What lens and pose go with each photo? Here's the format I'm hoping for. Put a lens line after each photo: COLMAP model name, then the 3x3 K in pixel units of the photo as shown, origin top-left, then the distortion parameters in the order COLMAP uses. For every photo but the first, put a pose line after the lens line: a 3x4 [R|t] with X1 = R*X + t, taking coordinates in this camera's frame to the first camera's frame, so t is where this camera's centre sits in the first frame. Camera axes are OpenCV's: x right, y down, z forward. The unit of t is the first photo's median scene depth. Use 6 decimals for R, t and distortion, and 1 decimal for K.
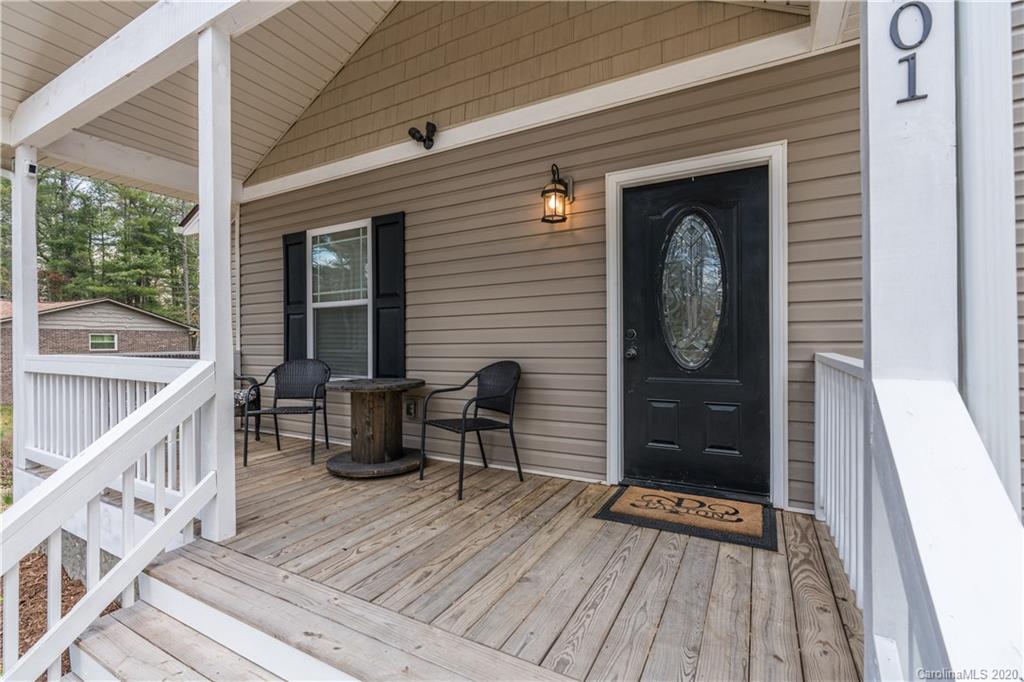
lens RADIAL K [[460.4, 0, 511.0], [0, 460.4, 342.9], [0, 0, 1]] dist [-0.007555, 0.000811]
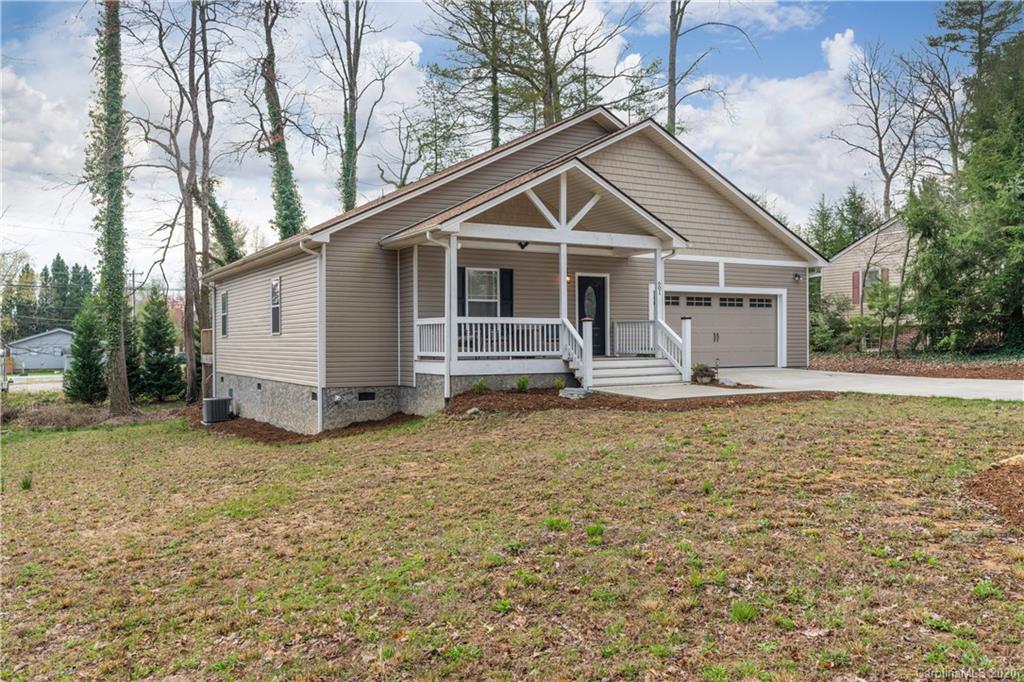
lens RADIAL K [[822.4, 0, 512.0], [0, 822.4, 341.0], [0, 0, 1]] dist [0.002140, -0.000186]
pose [[0.515791, 0.004460, 0.856703, -4.427286], [0.004089, 0.999962, -0.007668, 0.180993], [-0.856705, 0.007458, 0.515753, -1.520403]]
